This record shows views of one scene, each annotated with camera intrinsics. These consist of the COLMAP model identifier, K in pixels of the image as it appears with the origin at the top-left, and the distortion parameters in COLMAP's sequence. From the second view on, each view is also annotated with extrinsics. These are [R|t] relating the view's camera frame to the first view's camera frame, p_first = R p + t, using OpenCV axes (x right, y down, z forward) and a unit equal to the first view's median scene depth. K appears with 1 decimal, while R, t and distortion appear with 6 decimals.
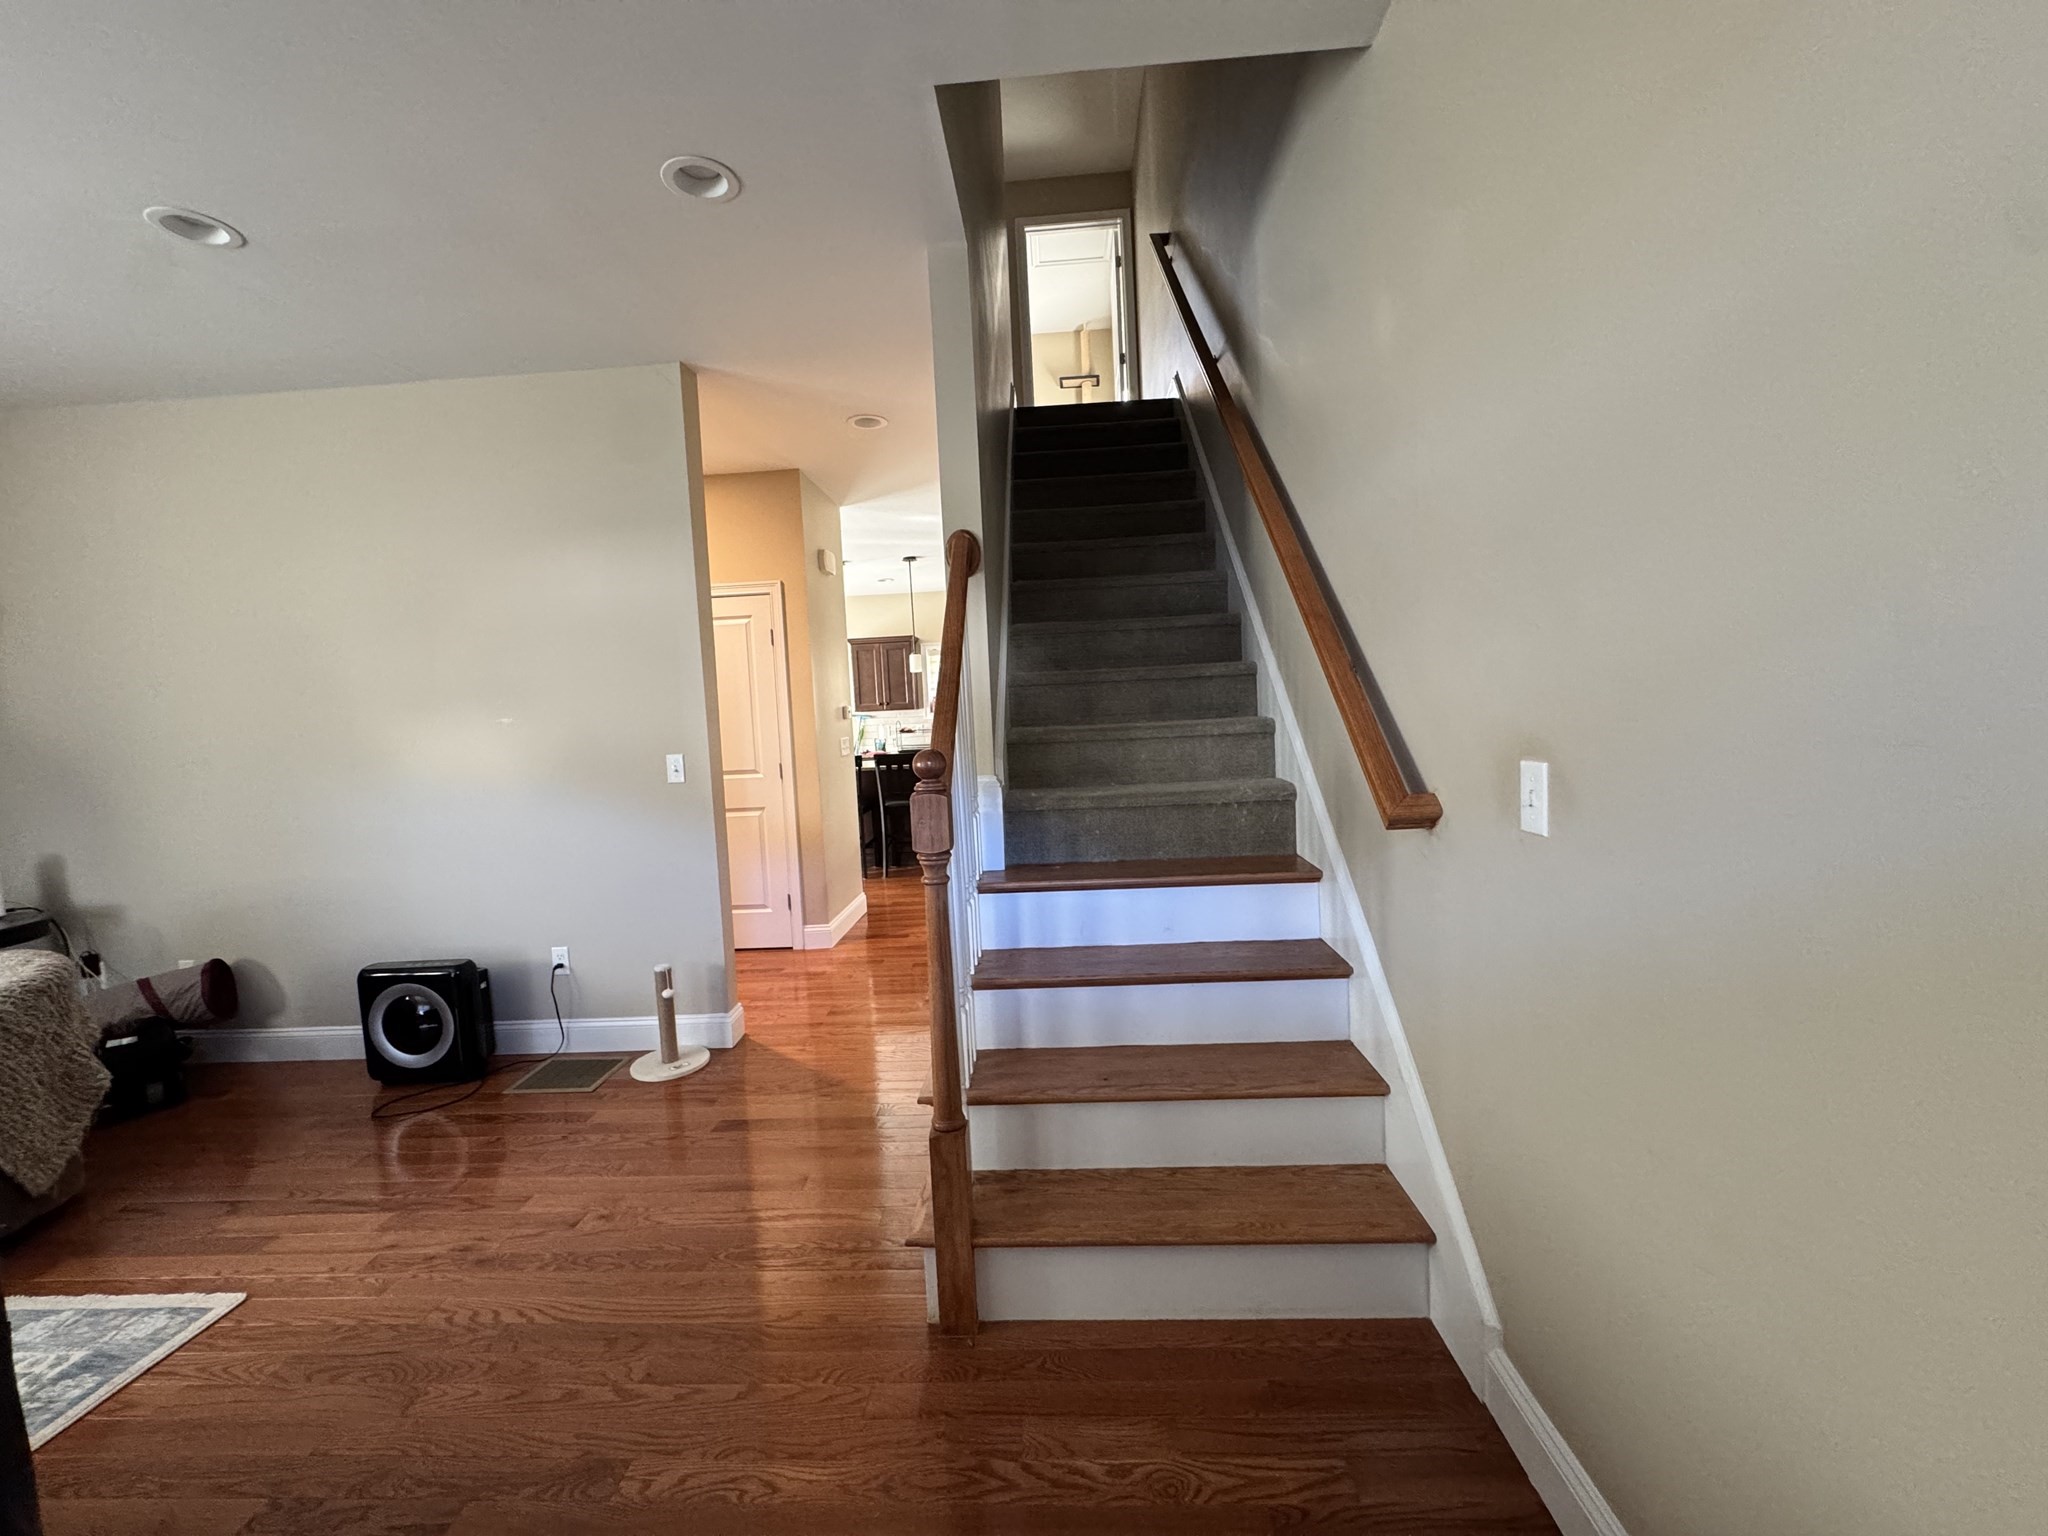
lens RADIAL K [[814.5, 0, 1017.7], [0, 814.5, 766.6], [0, 0, 1]] dist [-0.006112, 0.000638]
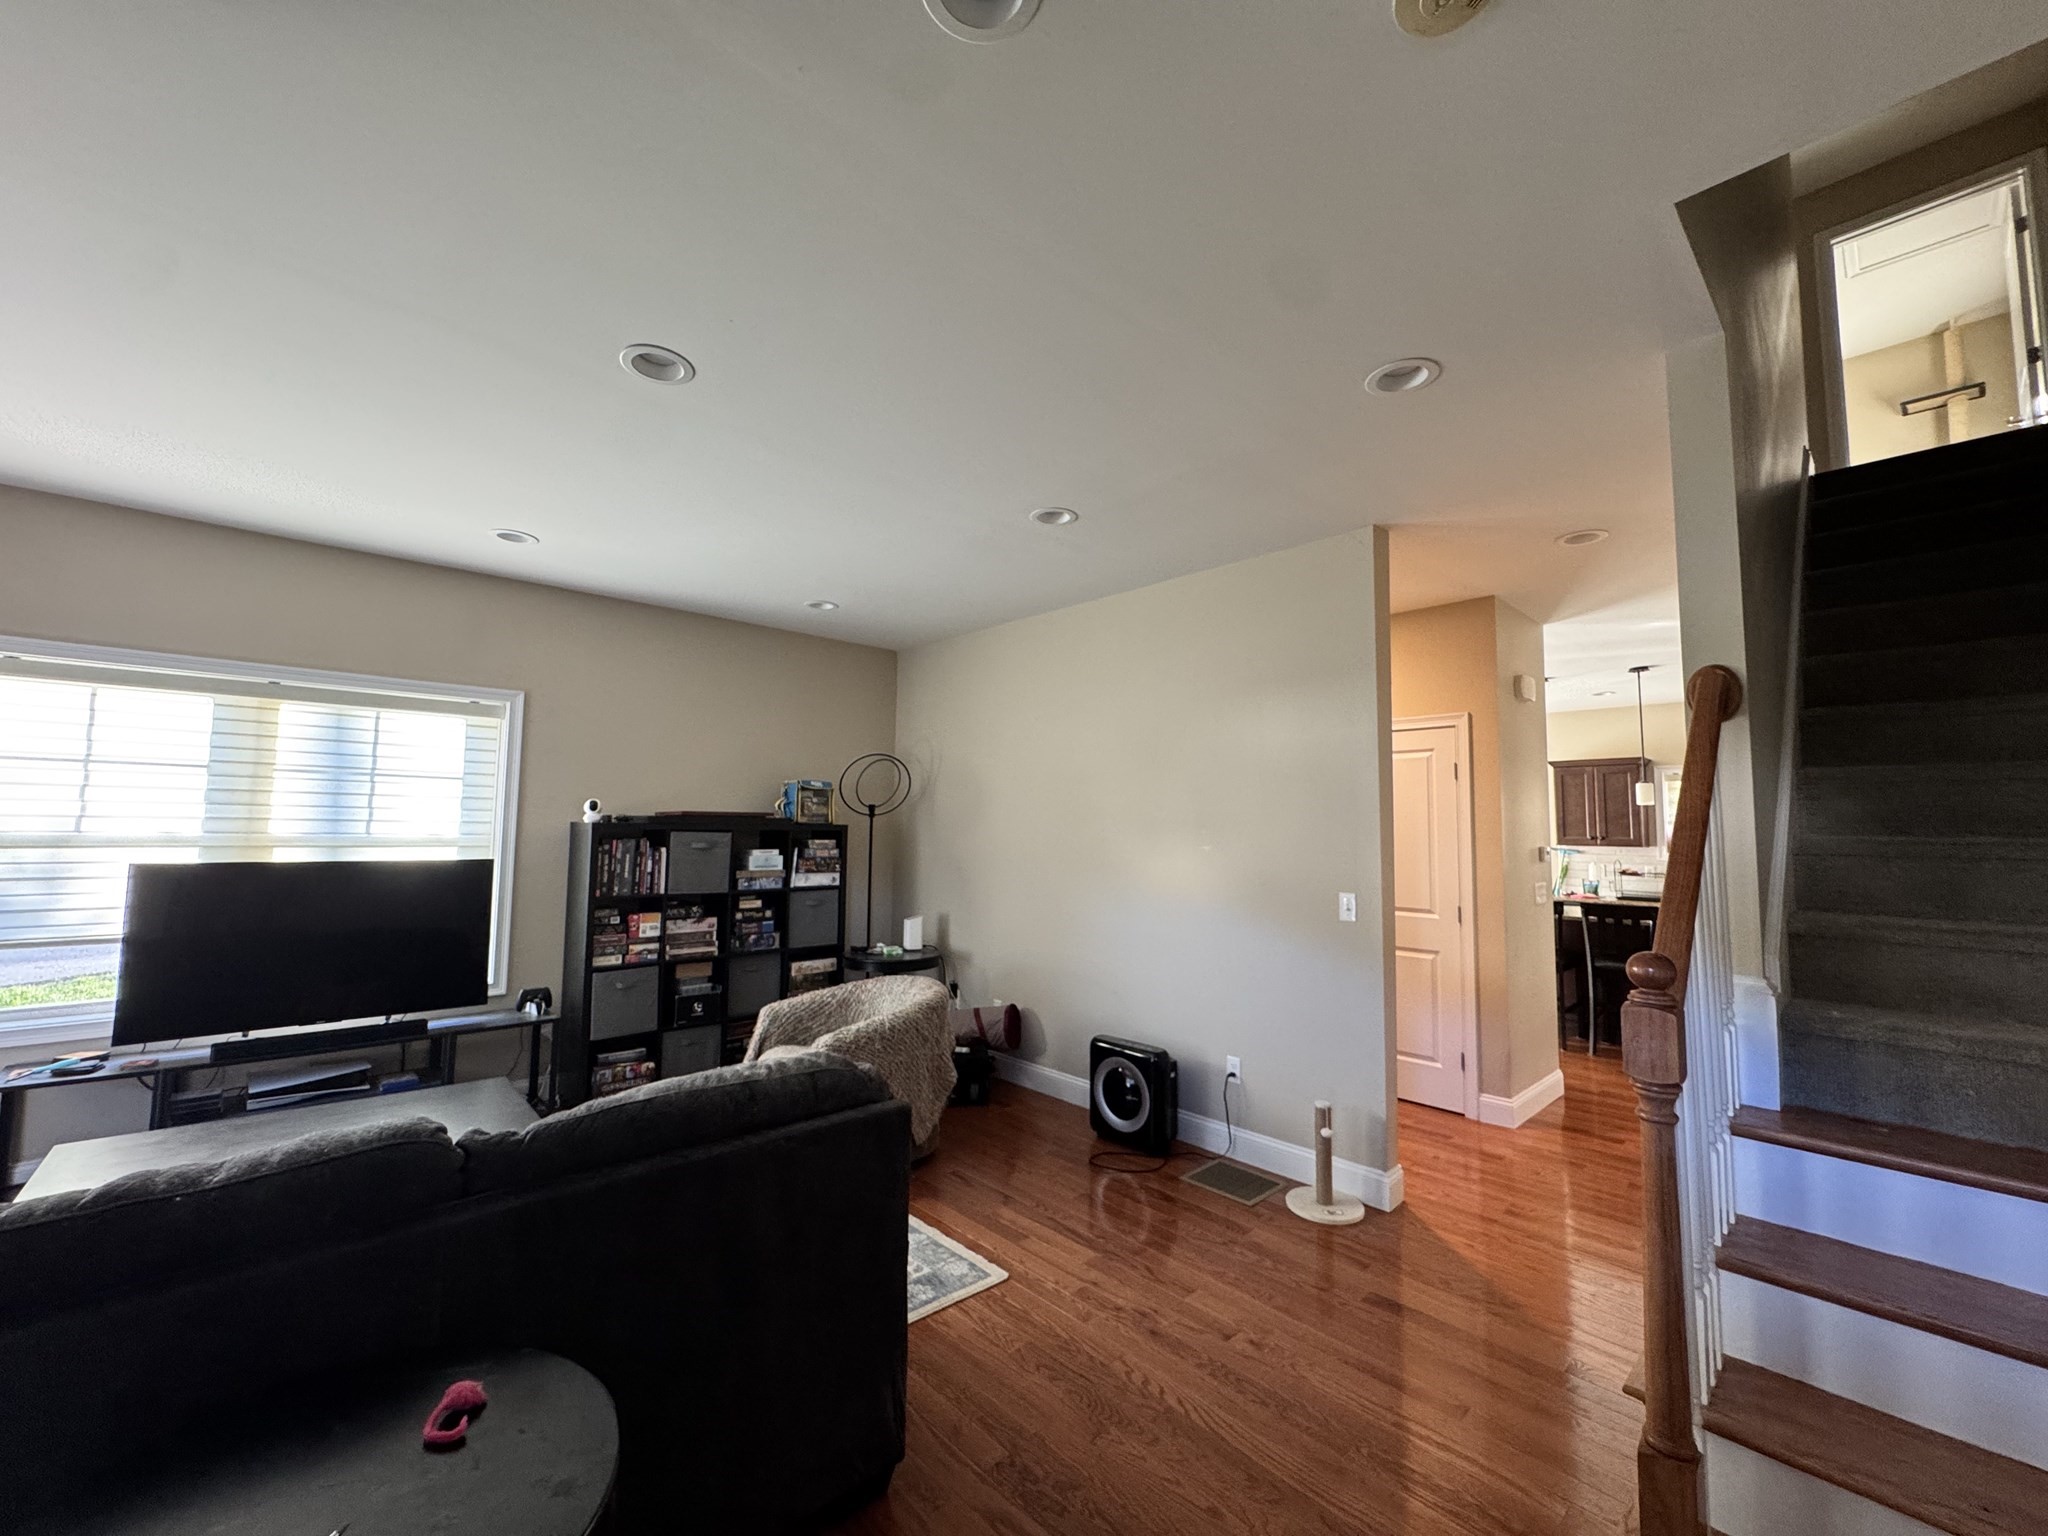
lens RADIAL K [[814.5, 0, 1020.1], [0, 814.5, 761.3], [0, 0, 1]] dist [-0.006112, 0.000638]
pose [[0.708790, 0.000165, -0.705420, 0.011859], [-0.098772, 0.990172, -0.099013, -0.041273], [0.698471, 0.139855, 0.701840, -0.038769]]
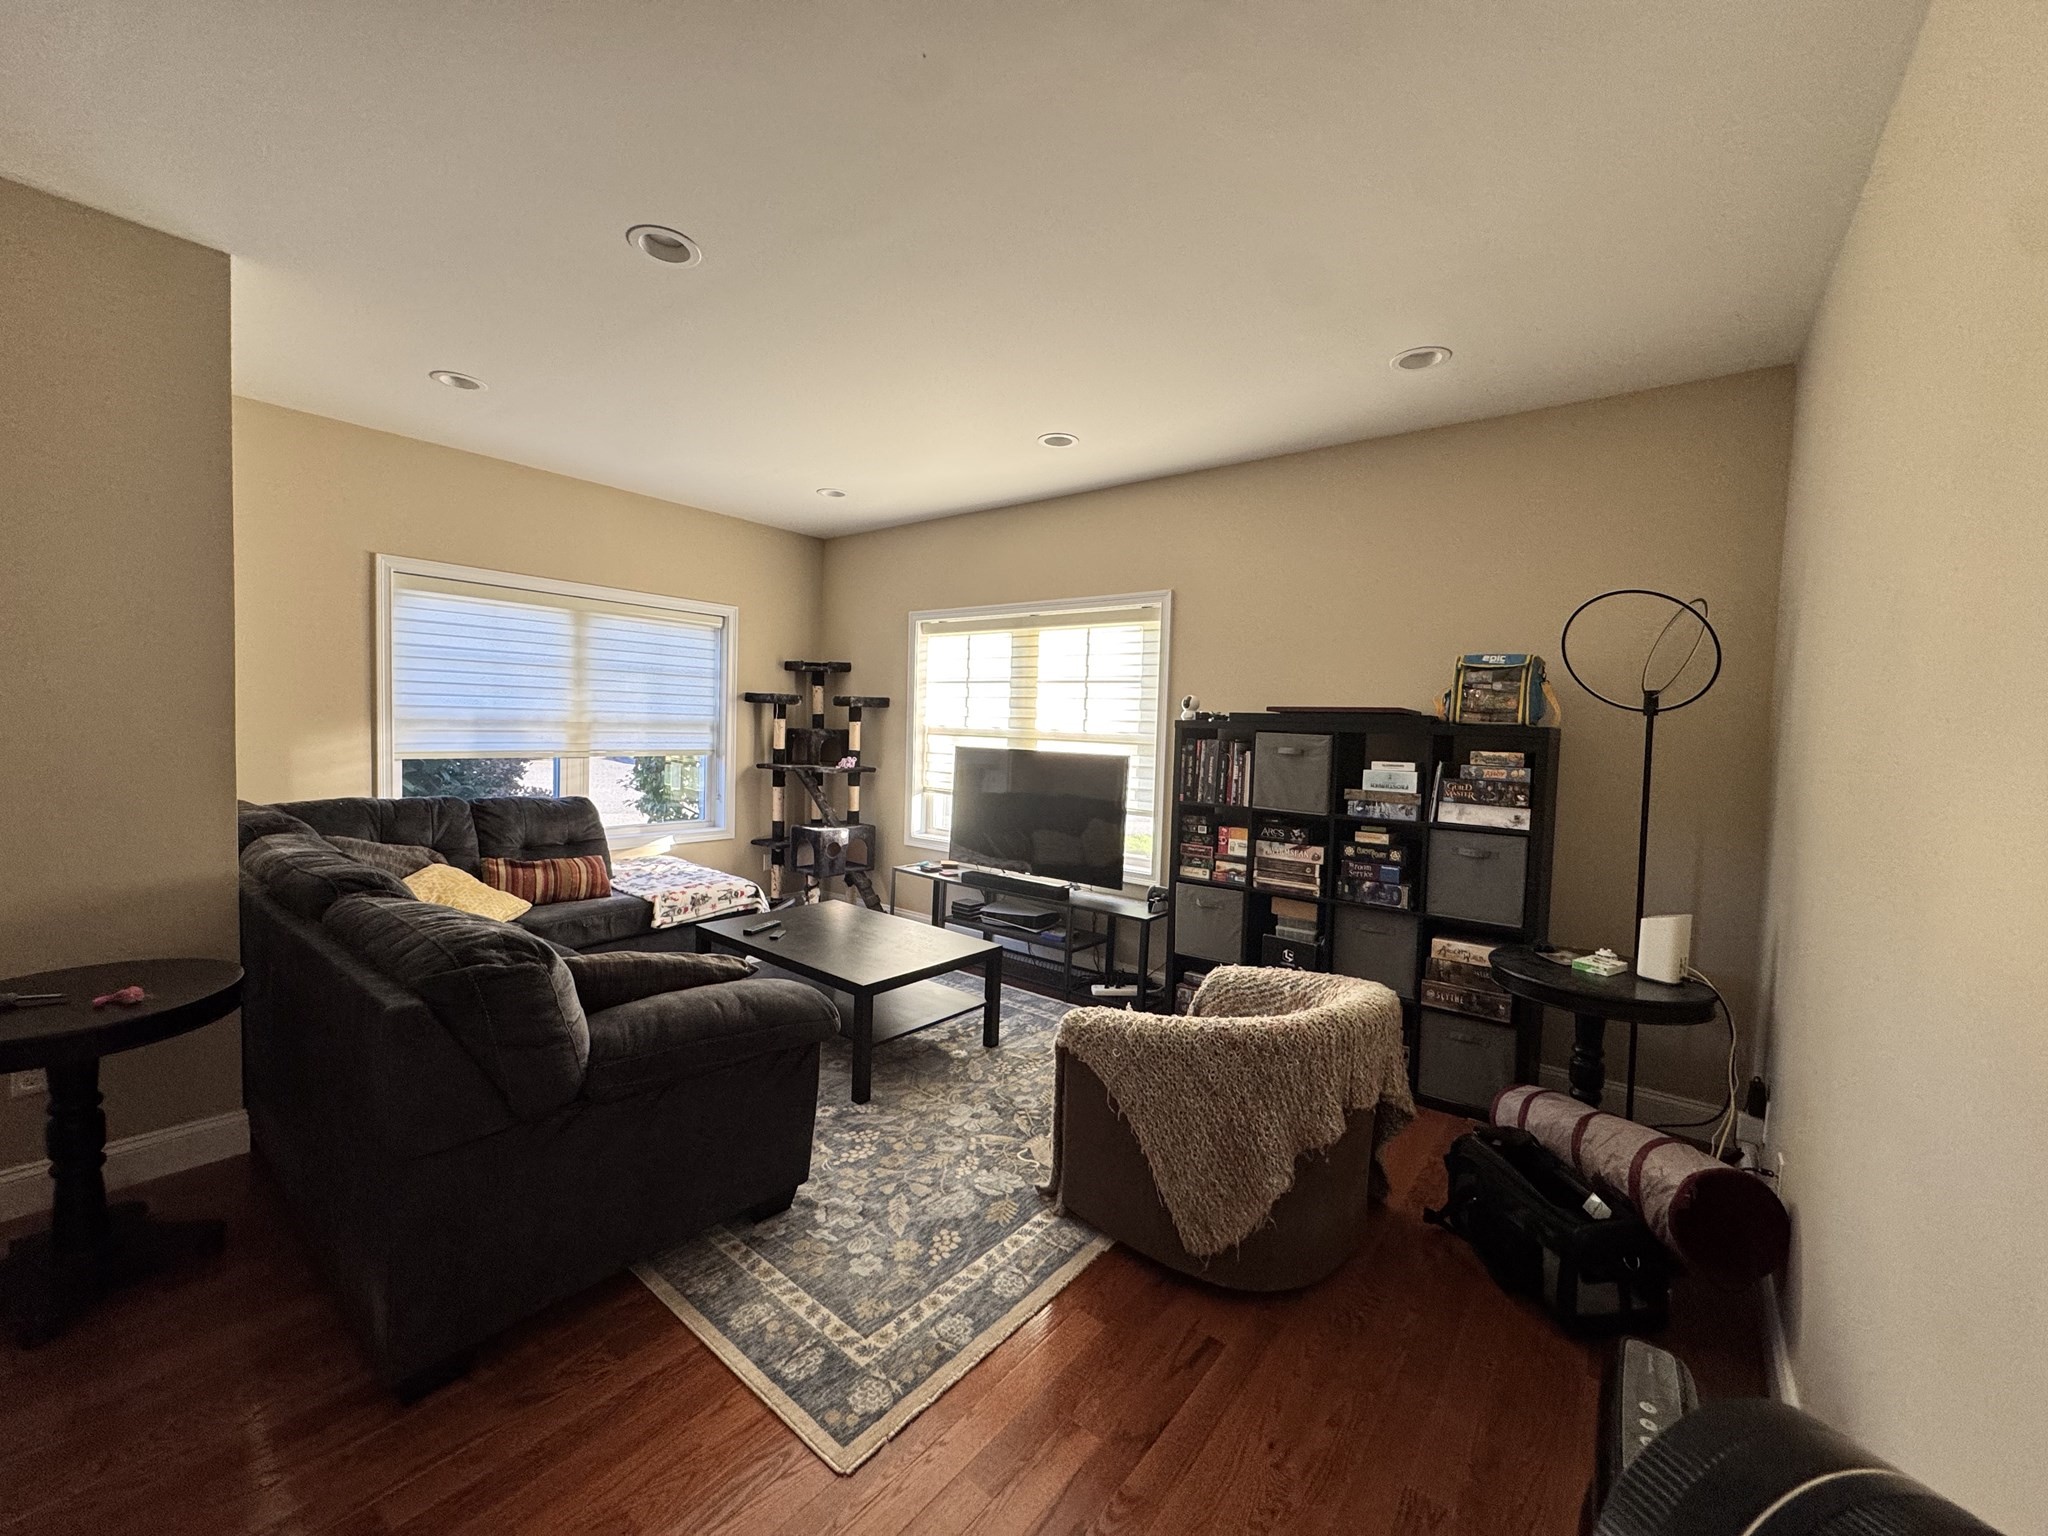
lens RADIAL K [[814.5, 0, 1028.8], [0, 814.5, 761.2], [0, 0, 1]] dist [-0.006112, 0.000638]
pose [[-0.581166, 0.067124, -0.811012, -0.296472], [-0.062269, 0.990003, 0.126560, -0.084914], [0.811399, 0.124053, -0.571176, 0.948096]]
